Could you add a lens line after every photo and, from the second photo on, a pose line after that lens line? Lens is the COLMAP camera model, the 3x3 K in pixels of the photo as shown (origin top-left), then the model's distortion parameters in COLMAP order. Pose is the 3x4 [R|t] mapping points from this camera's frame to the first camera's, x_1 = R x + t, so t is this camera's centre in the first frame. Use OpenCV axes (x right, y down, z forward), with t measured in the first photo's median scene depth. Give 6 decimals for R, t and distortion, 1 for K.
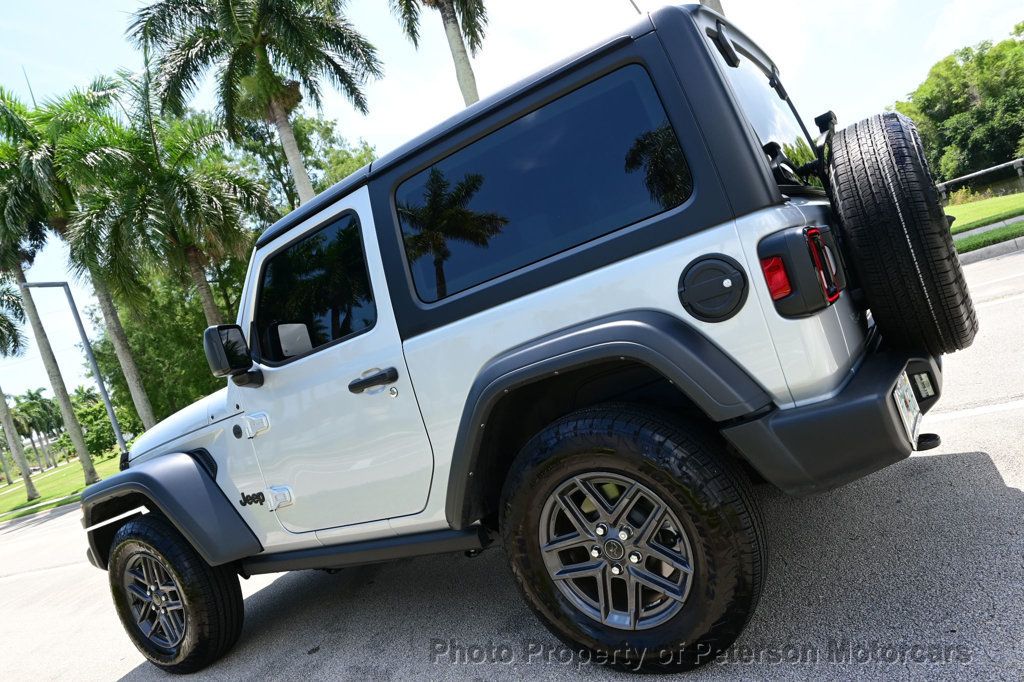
lens RADIAL K [[708.0, 0, 513.4], [0, 708.0, 341.4], [0, 0, 1]] dist [0.001073, -0.004504]
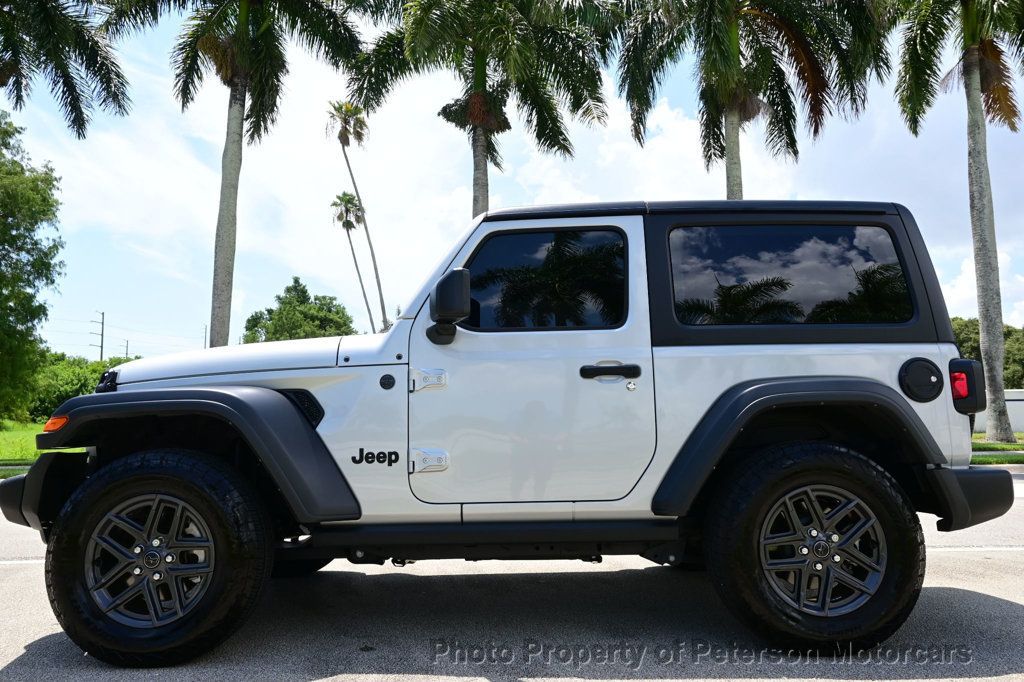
lens RADIAL K [[708.0, 0, 506.8], [0, 708.0, 338.8], [0, 0, 1]] dist [0.001073, -0.004504]
pose [[0.798200, 0.368920, 0.476209, -0.835671], [-0.240982, 0.920073, -0.308858, 0.372732], [-0.552091, 0.131773, 0.823305, 0.160046]]
